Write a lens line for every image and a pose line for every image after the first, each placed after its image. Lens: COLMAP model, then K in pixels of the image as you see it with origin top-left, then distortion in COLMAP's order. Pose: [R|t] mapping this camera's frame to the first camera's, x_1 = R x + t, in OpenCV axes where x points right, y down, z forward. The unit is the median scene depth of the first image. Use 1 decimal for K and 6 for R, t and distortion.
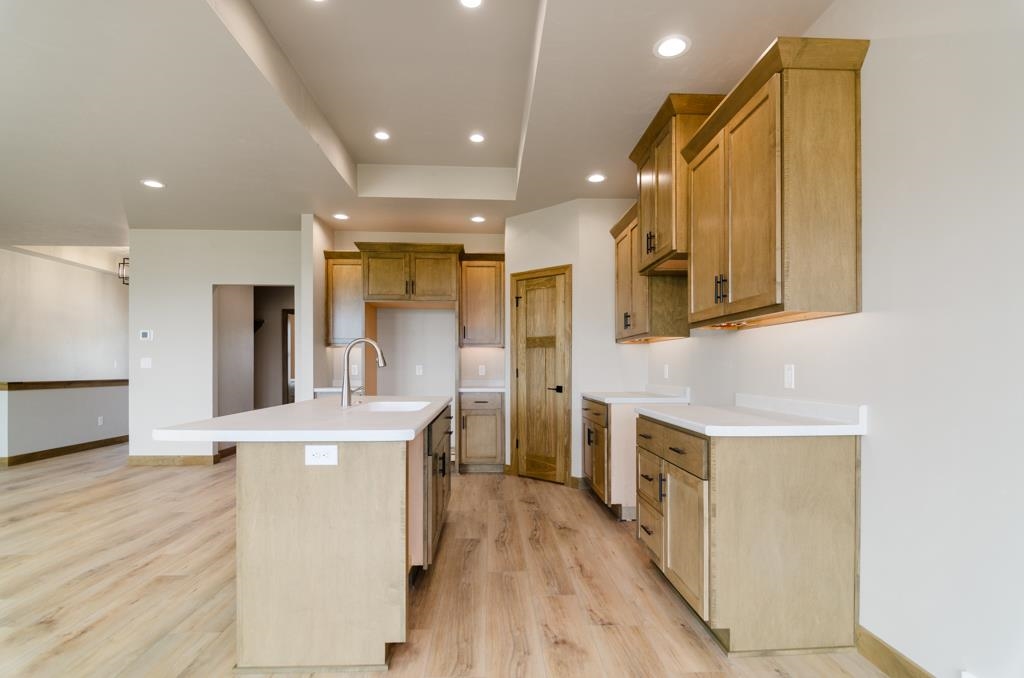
lens RADIAL K [[502.3, 0, 513.3], [0, 502.3, 370.3], [0, 0, 1]] dist [-0.002321, -0.005216]
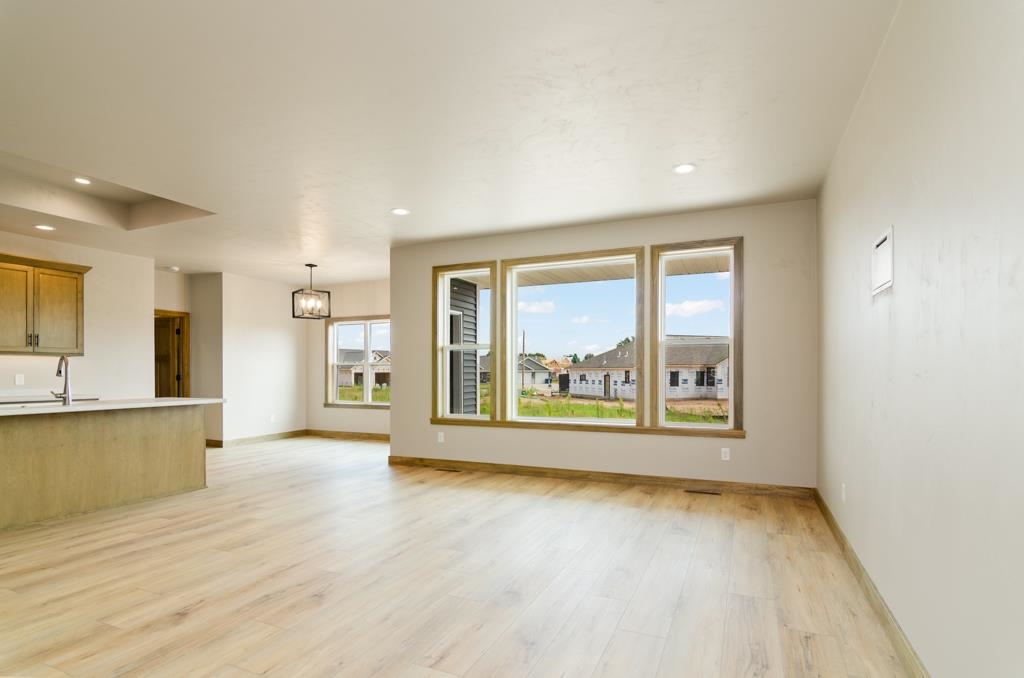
lens RADIAL K [[515.3, 0, 520.8], [0, 515.3, 370.1], [0, 0, 1]] dist [0.000728, -0.011204]
pose [[-0.896654, 0.003070, 0.442720, -1.187651], [0.004266, 0.999989, 0.001706, -0.012176], [-0.442710, 0.003418, -0.896658, 0.981422]]
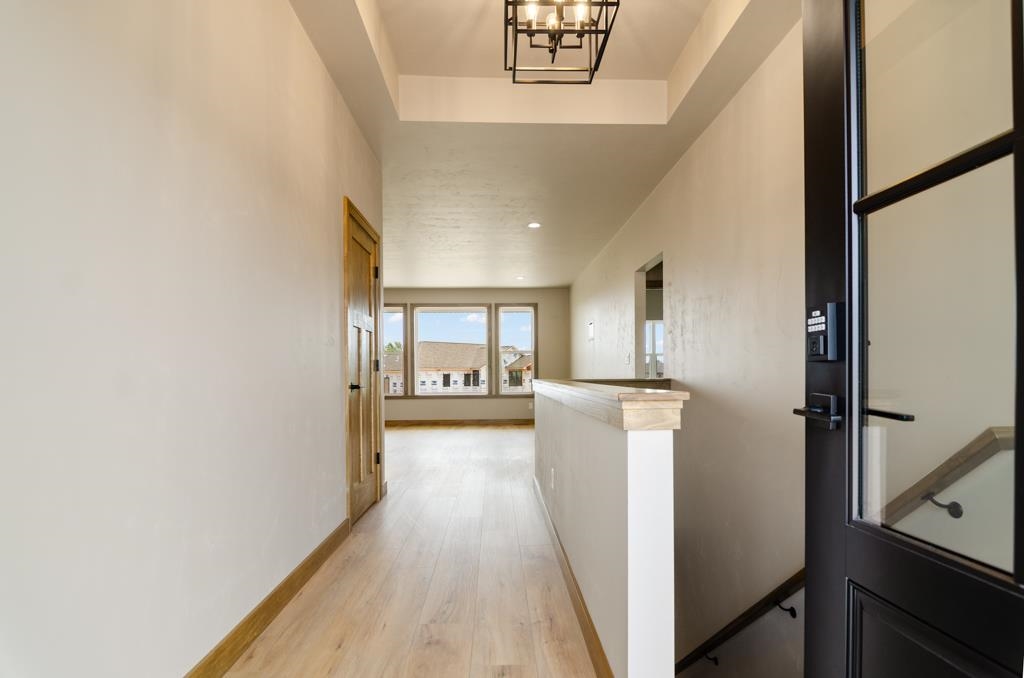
lens RADIAL K [[502.3, 0, 513.3], [0, 502.3, 370.3], [0, 0, 1]] dist [-0.002321, -0.005216]
pose [[-0.999931, 0.008602, 0.007959, -1.057566], [0.008570, 0.999955, -0.004042, 0.015122], [-0.007994, -0.003973, -0.999960, 1.894842]]
